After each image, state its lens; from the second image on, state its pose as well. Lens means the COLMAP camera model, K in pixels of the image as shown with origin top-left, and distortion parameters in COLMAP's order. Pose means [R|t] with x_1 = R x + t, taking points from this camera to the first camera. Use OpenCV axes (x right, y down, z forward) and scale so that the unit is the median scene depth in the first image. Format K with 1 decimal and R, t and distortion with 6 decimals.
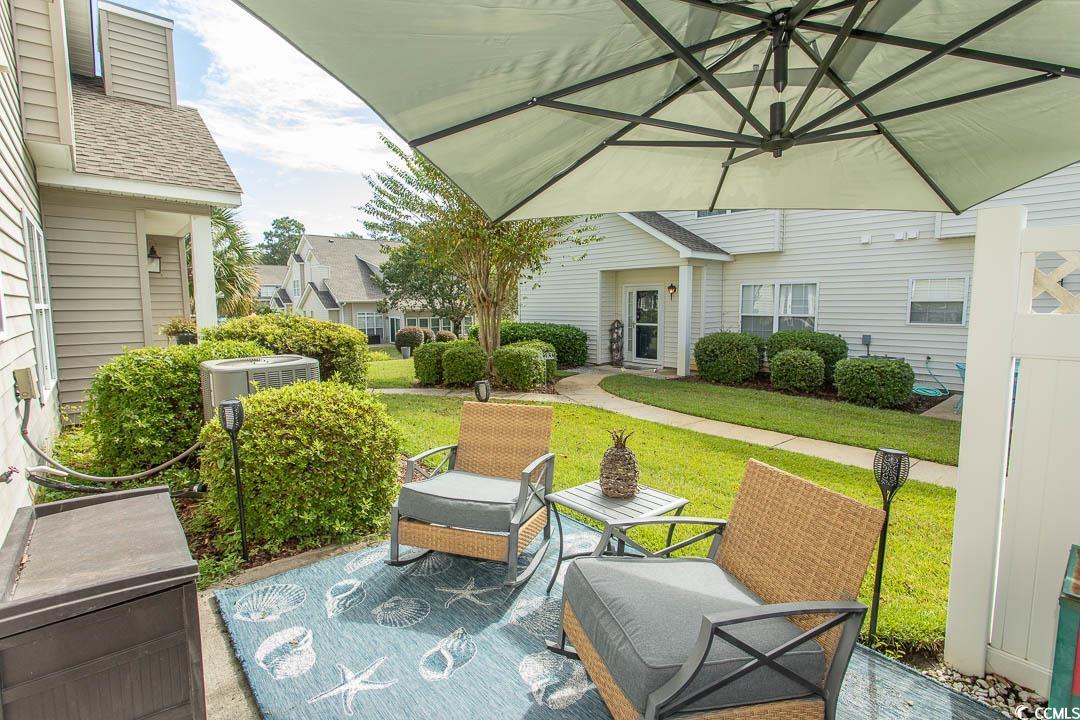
lens RADIAL K [[530.9, 0, 542.3], [0, 530.9, 357.9], [0, 0, 1]] dist [-0.013066, 0.005723]
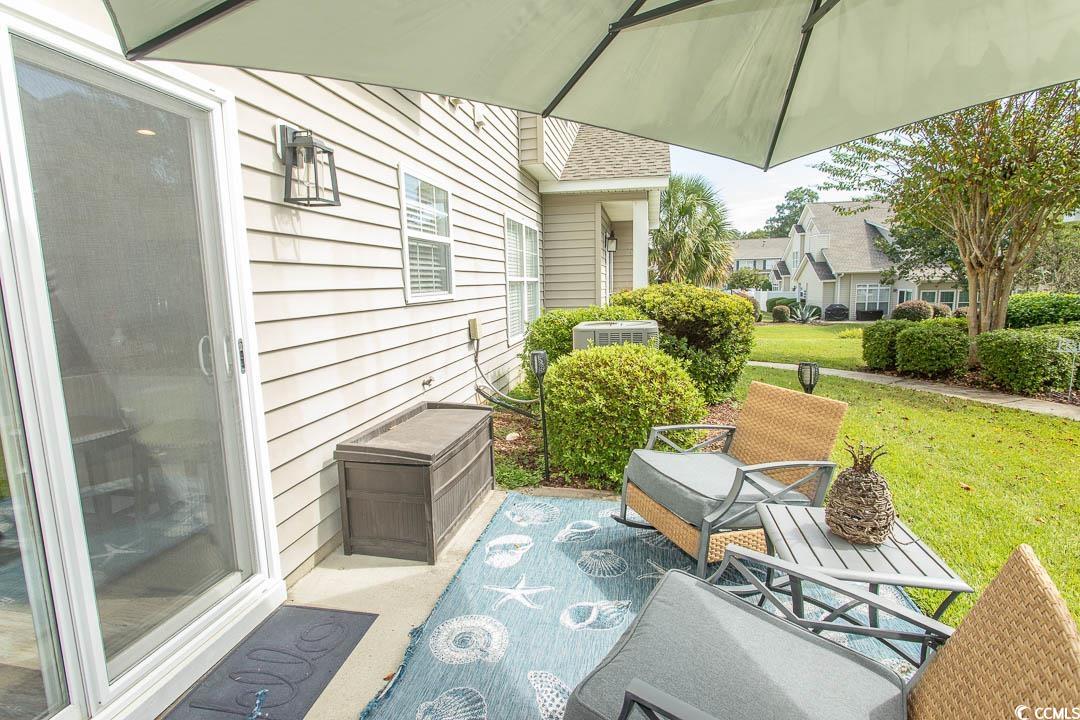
lens RADIAL K [[530.9, 0, 539.6], [0, 530.9, 360.0], [0, 0, 1]] dist [-0.013066, 0.005723]
pose [[0.589037, 0.106270, -0.801088, 0.247872], [-0.063252, 0.994337, 0.085396, -0.003660], [0.805627, 0.000369, 0.592424, 0.144928]]
